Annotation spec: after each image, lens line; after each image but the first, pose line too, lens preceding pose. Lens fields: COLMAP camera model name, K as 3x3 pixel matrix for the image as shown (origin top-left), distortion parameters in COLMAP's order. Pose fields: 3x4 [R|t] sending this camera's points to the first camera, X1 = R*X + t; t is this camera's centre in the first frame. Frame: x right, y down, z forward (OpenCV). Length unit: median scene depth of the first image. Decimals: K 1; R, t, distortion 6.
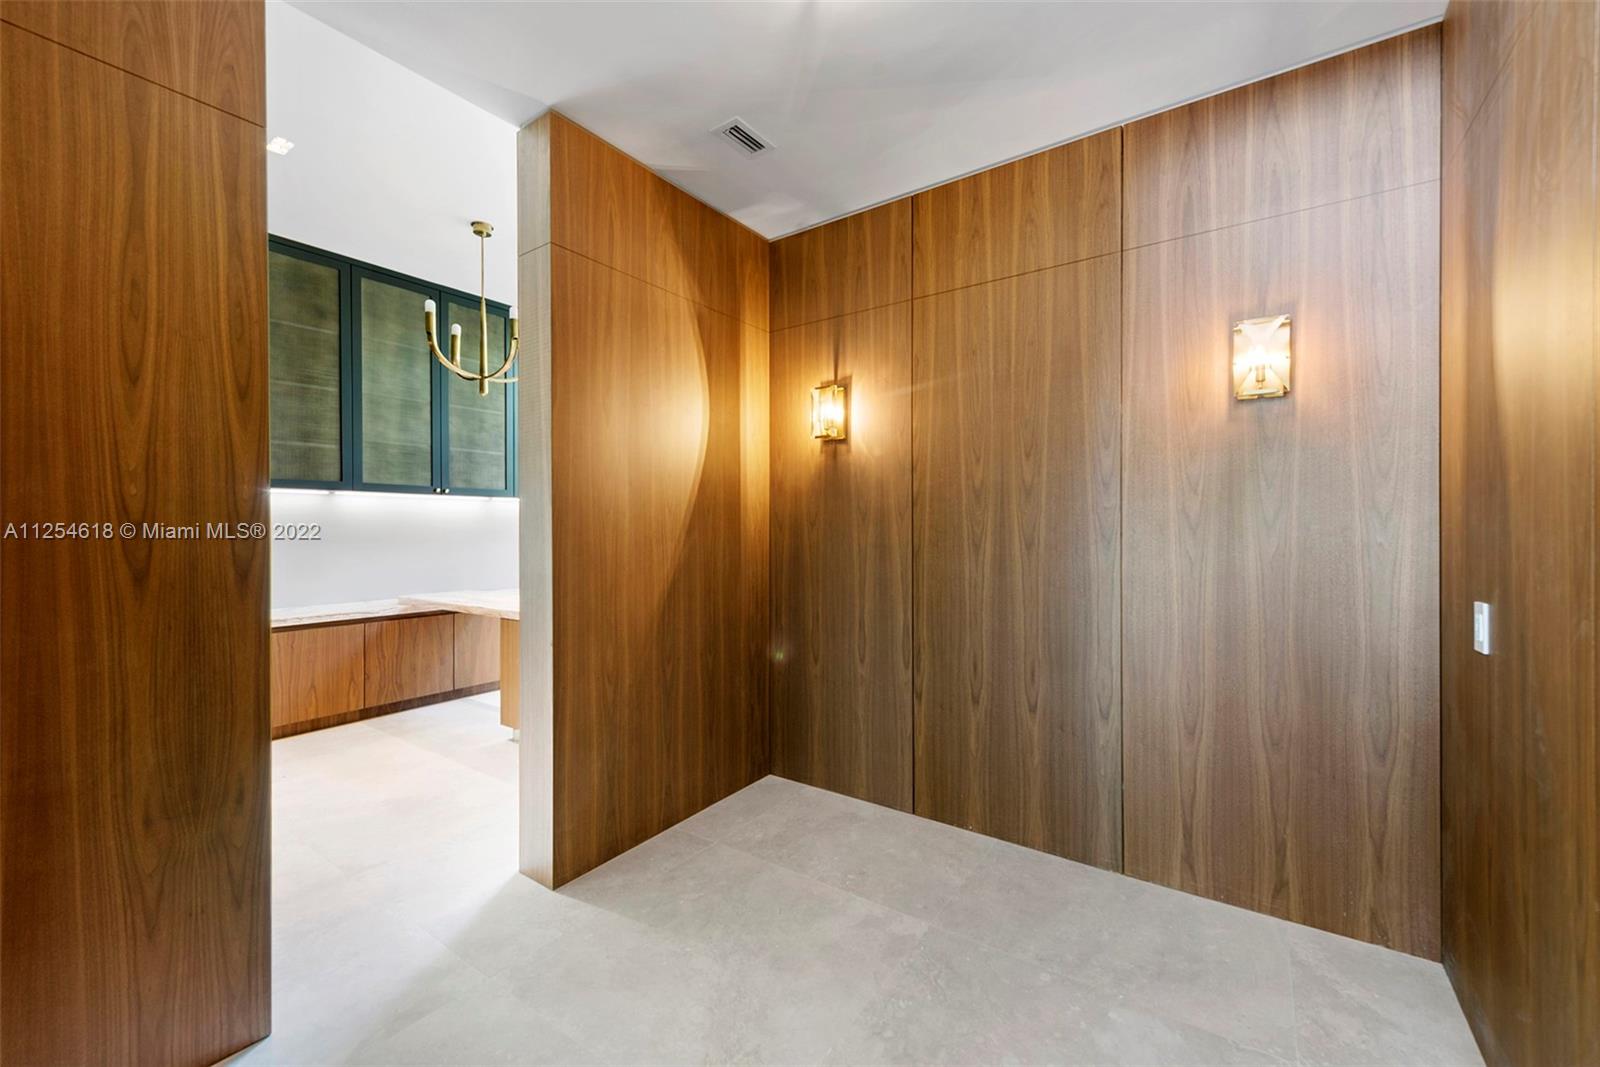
lens RADIAL K [[639.8, 0, 808.6], [0, 639.8, 529.6], [0, 0, 1]] dist [0.001990, 0.000194]
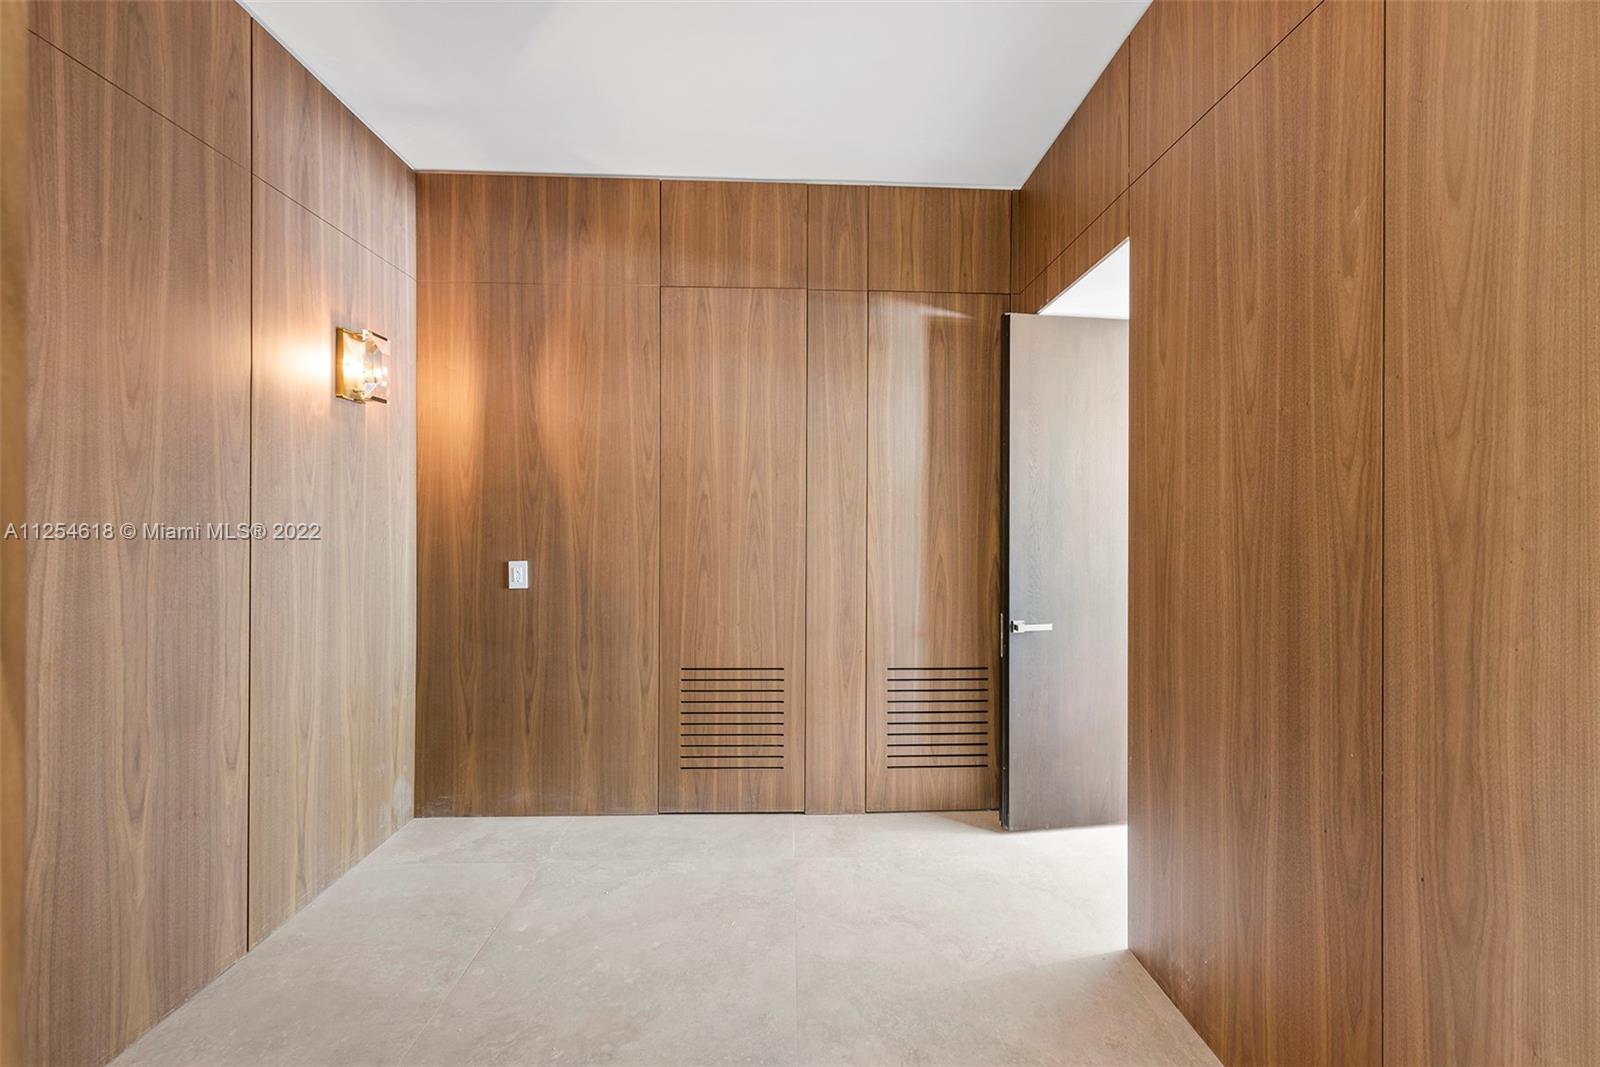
lens RADIAL K [[622.3, 0, 805.6], [0, 622.3, 520.1], [0, 0, 1]] dist [0.000861, -0.000077]
pose [[-0.595896, -0.000564, 0.803061, -0.537579], [0.000471, 0.999999, 0.001052, -0.001567], [-0.803061, 0.001005, -0.595896, 0.887831]]
